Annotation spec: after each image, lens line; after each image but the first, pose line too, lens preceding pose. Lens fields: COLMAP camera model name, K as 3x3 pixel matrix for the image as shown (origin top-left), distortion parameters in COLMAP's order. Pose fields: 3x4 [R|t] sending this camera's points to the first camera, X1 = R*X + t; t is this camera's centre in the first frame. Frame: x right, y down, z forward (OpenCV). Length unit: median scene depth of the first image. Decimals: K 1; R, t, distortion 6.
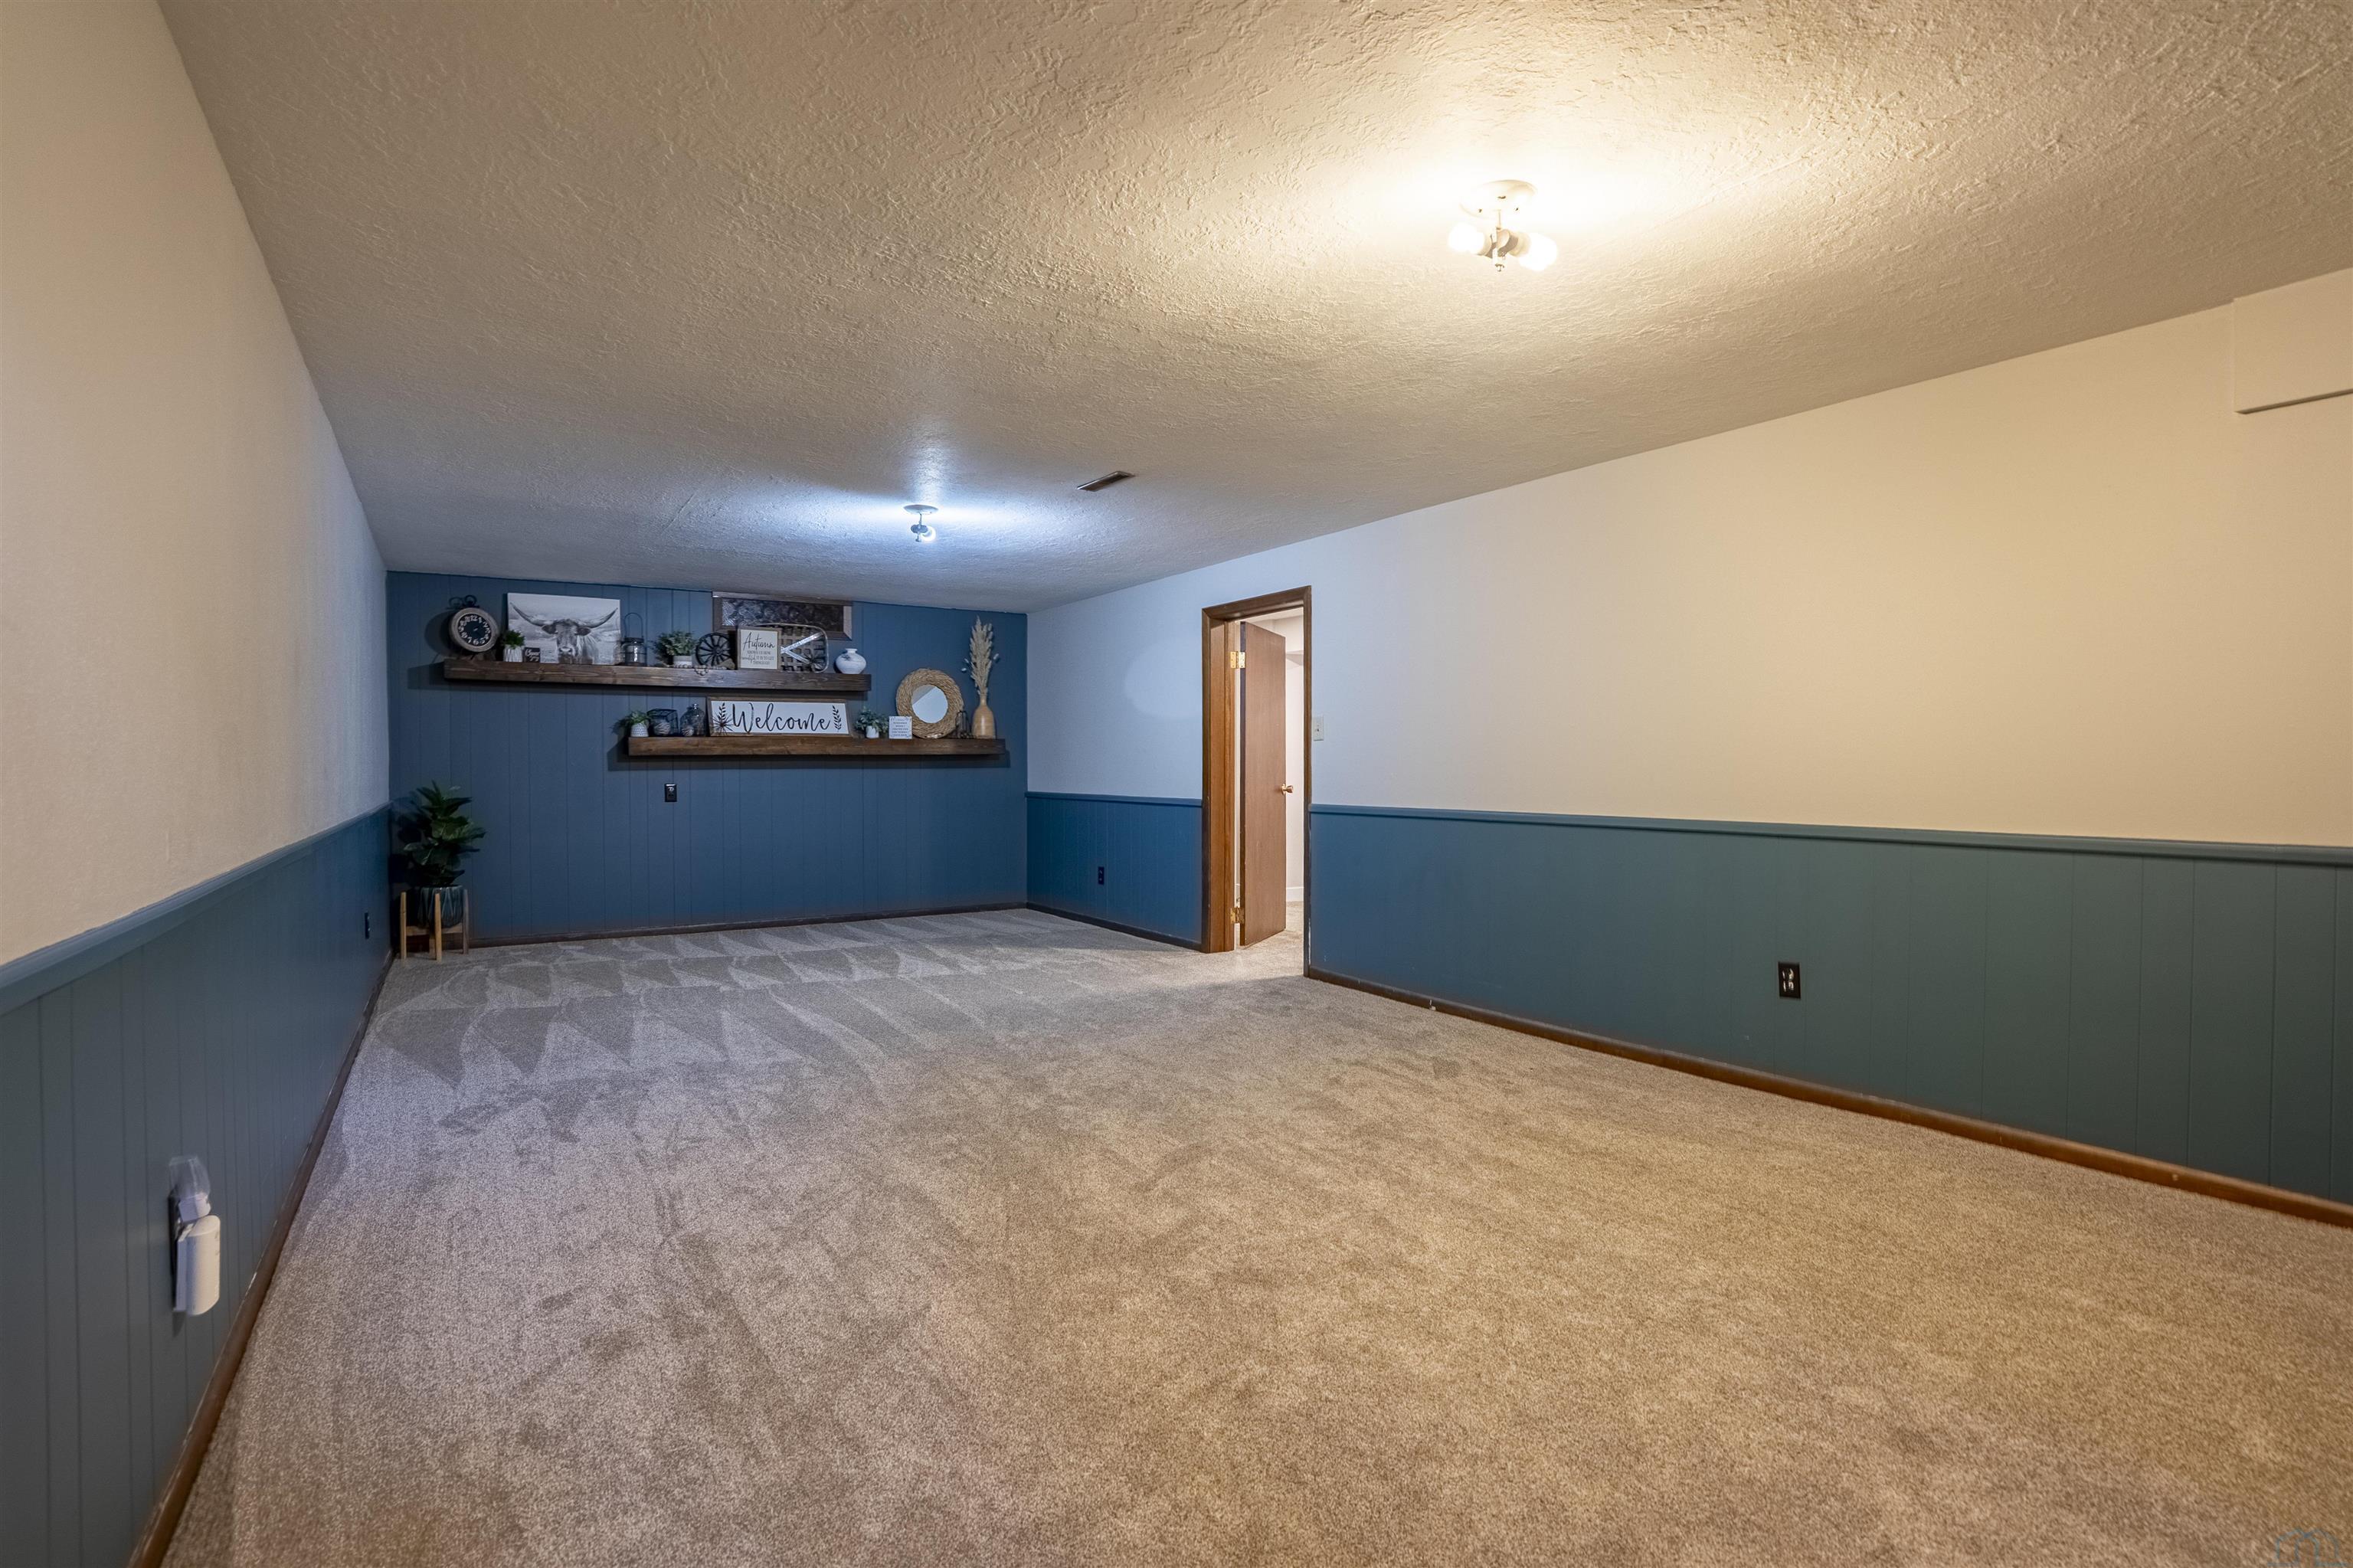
lens RADIAL K [[1097.2, 0, 1174.7], [0, 1097.2, 774.5], [0, 0, 1]] dist [-0.040813, 0.000744]
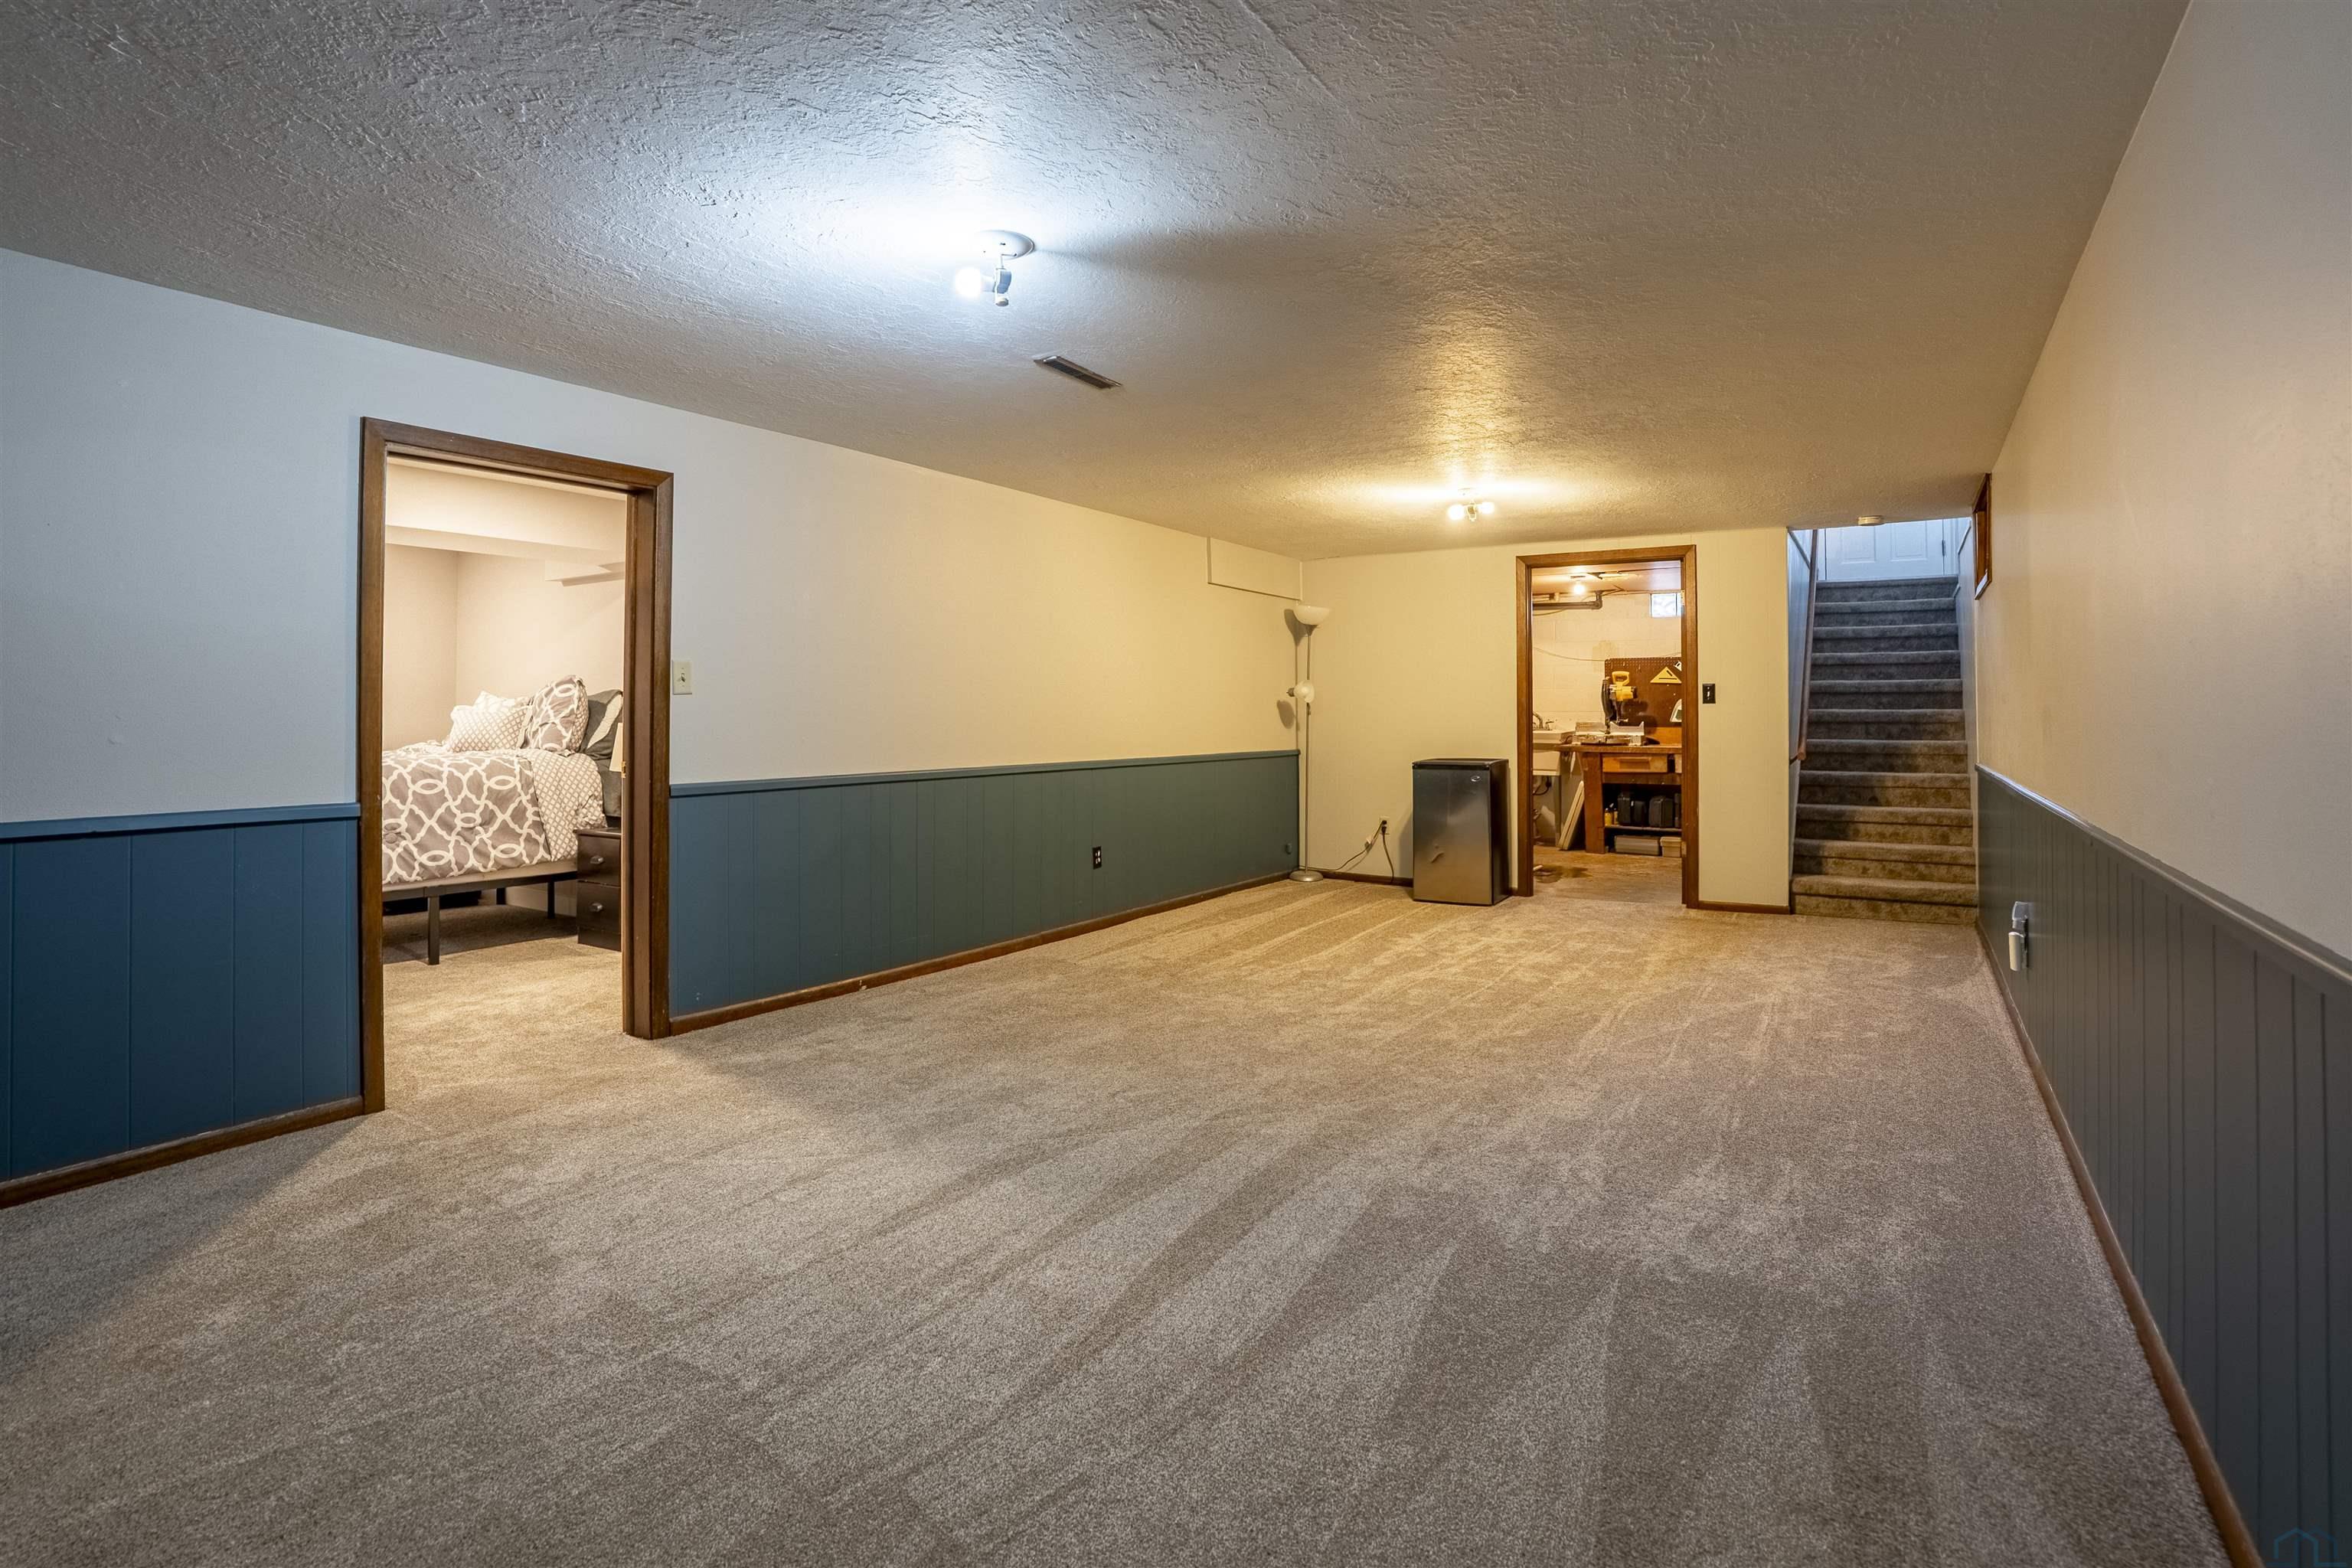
lens RADIAL K [[1096.7, 0, 1154.0], [0, 1096.7, 704.9], [0, 0, 1]] dist [-0.040813, 0.000744]
pose [[-0.394752, 0.009075, 0.918743, -1.002407], [0.003982, 0.999959, -0.008166, -0.028356], [-0.918779, 0.000435, -0.394772, 1.574085]]
